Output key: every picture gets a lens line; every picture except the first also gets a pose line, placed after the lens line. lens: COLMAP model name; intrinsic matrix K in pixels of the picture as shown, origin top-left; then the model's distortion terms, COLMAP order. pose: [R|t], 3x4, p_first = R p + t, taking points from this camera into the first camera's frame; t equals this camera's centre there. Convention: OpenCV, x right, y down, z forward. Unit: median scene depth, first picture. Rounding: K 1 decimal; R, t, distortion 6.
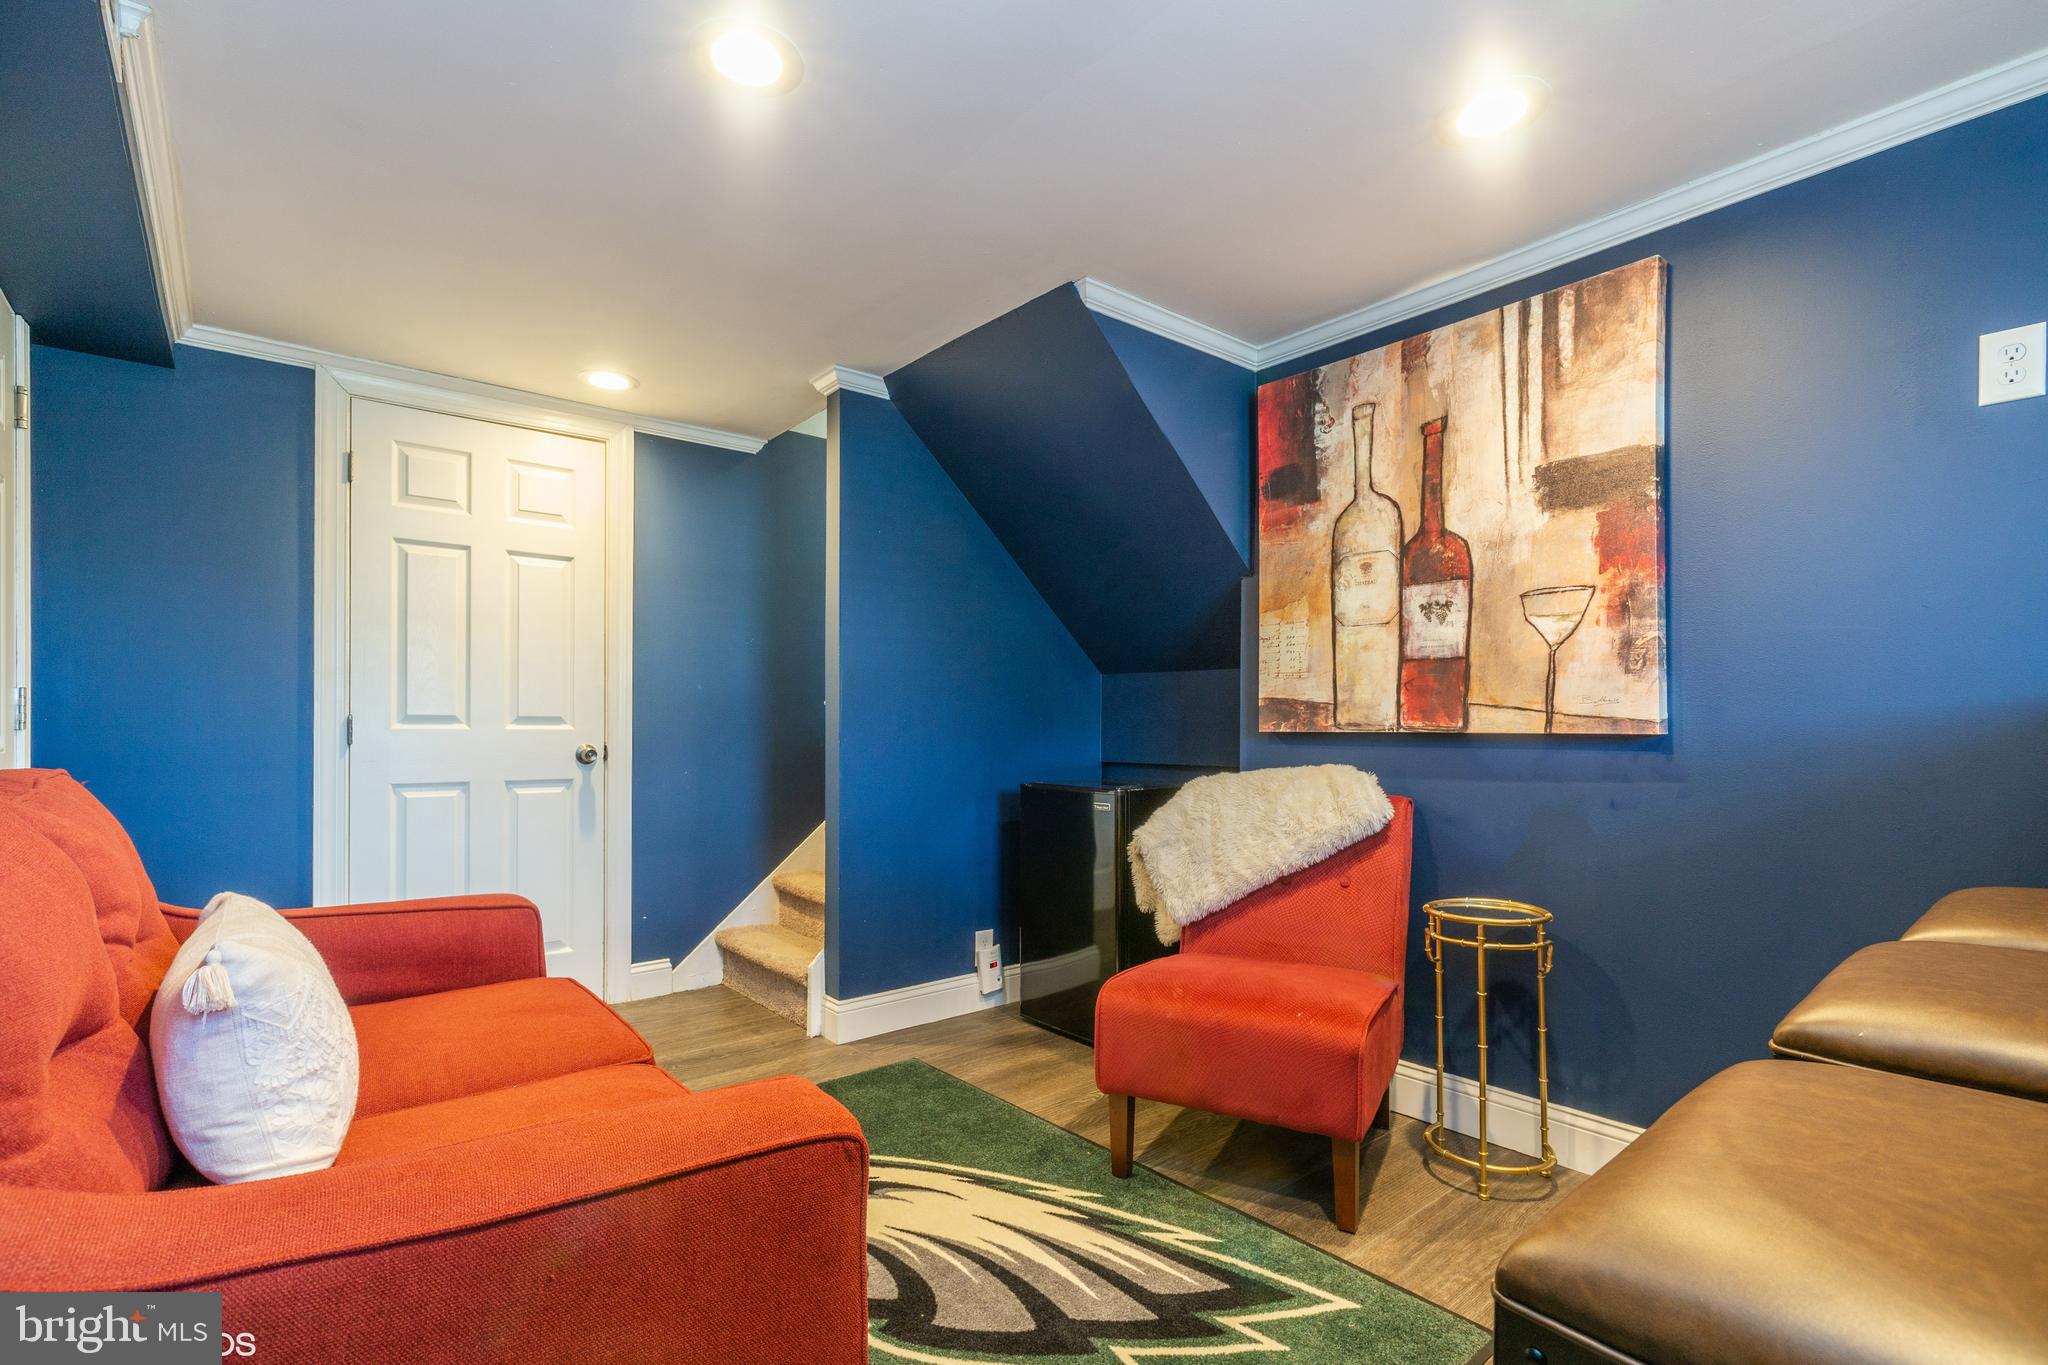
lens RADIAL K [[949.7, 0, 1021.2], [0, 949.7, 724.8], [0, 0, 1]] dist [-0.002556, -0.000136]
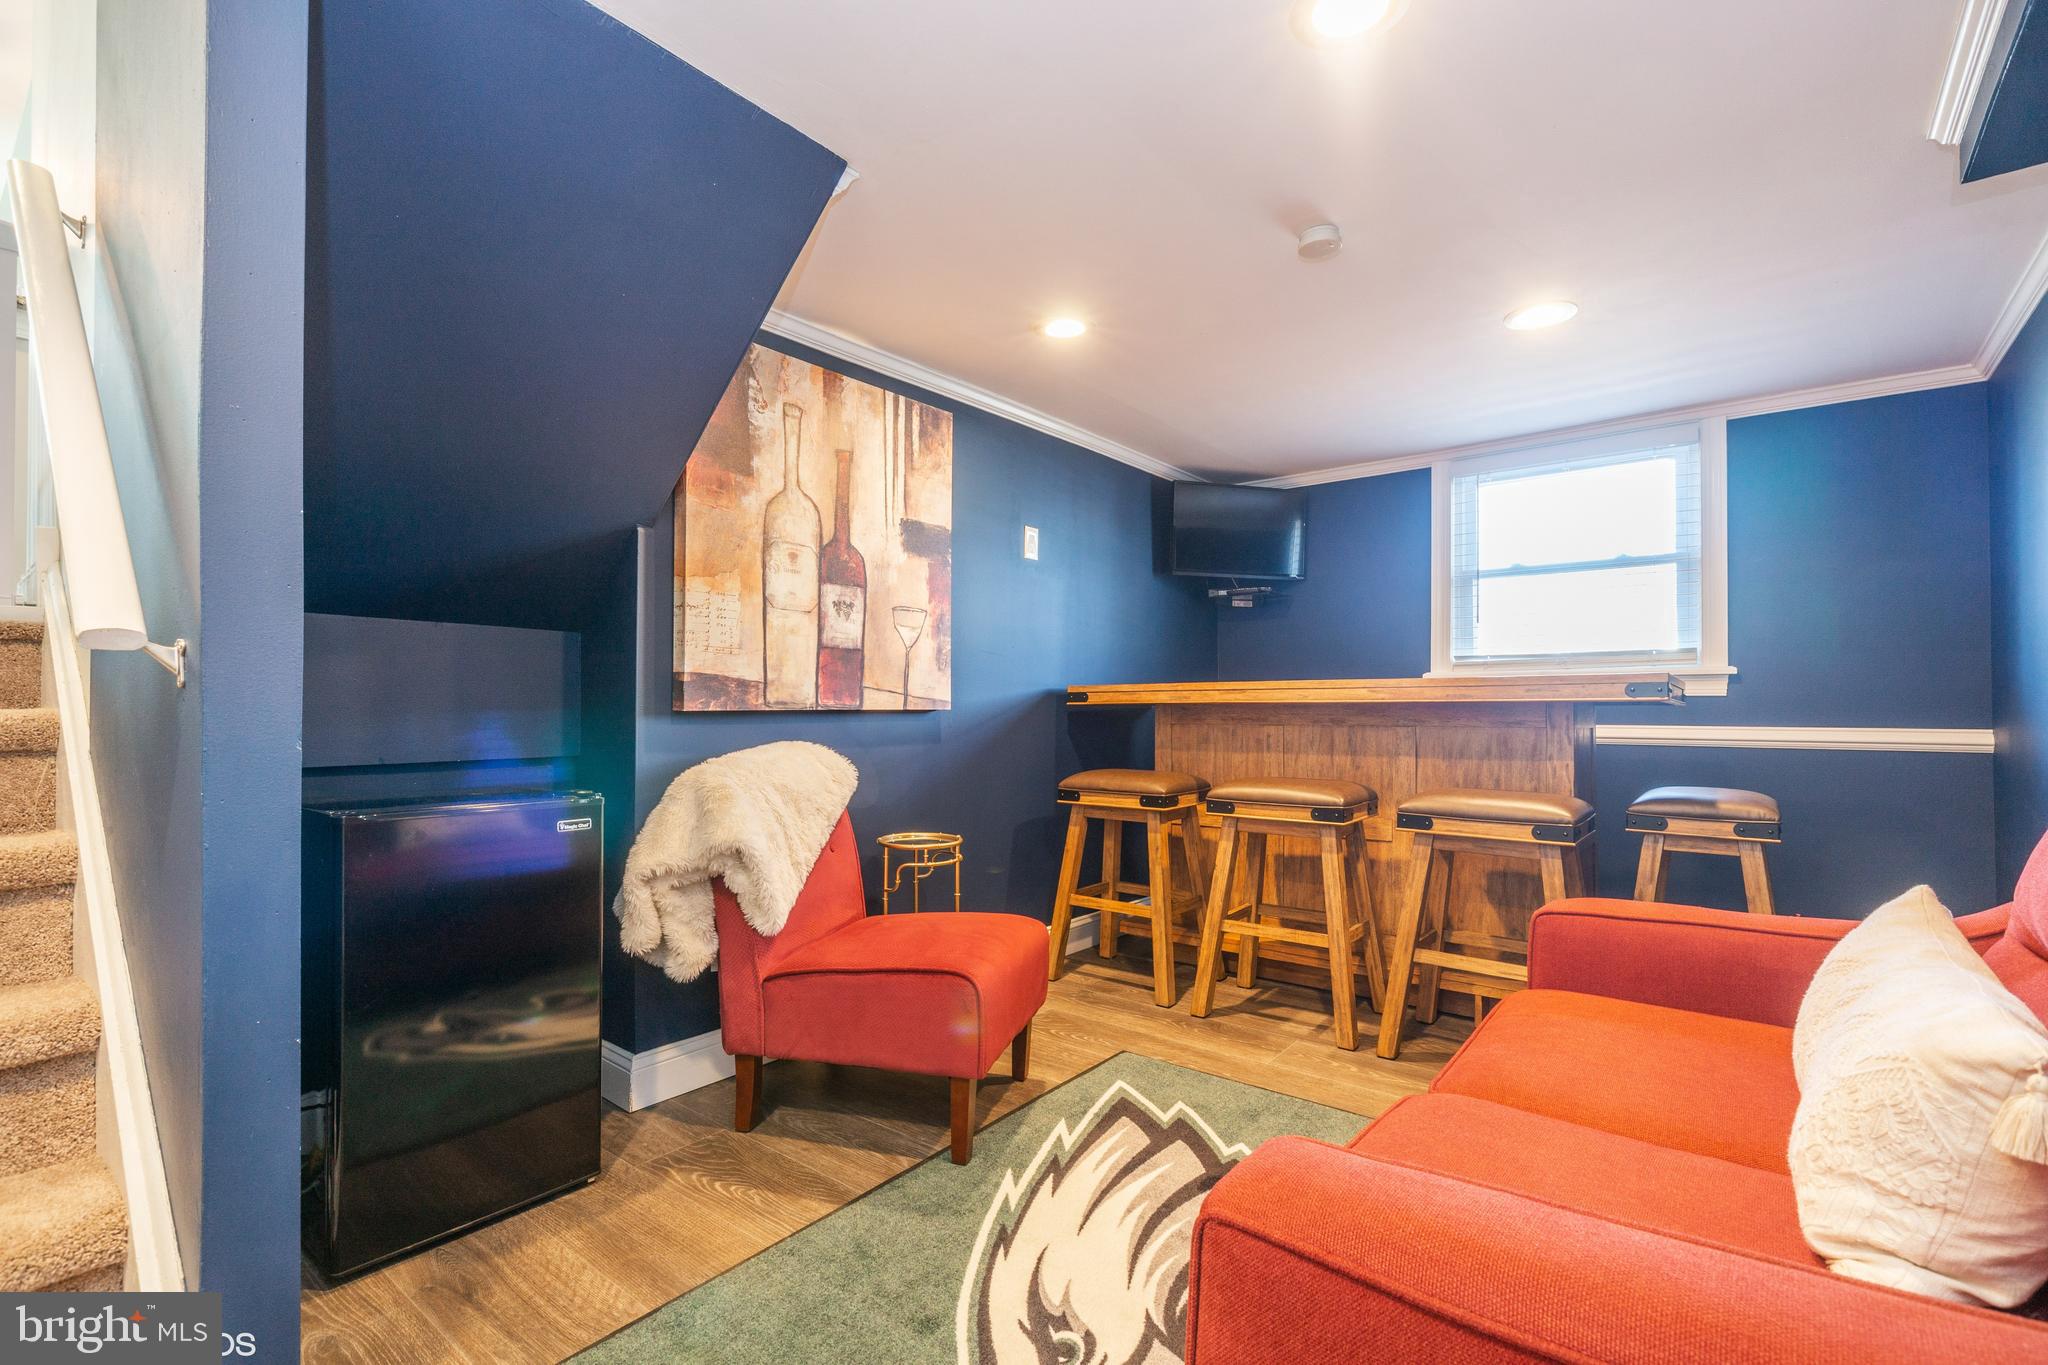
lens RADIAL K [[931.1, 0, 1019.0], [0, 931.1, 694.4], [0, 0, 1]] dist [-0.001922, -0.000191]
pose [[-0.199306, 0.008955, 0.979896, -0.742060], [-0.003495, 0.999945, -0.009849, -0.000617], [-0.979931, -0.005388, -0.199264, 0.987501]]
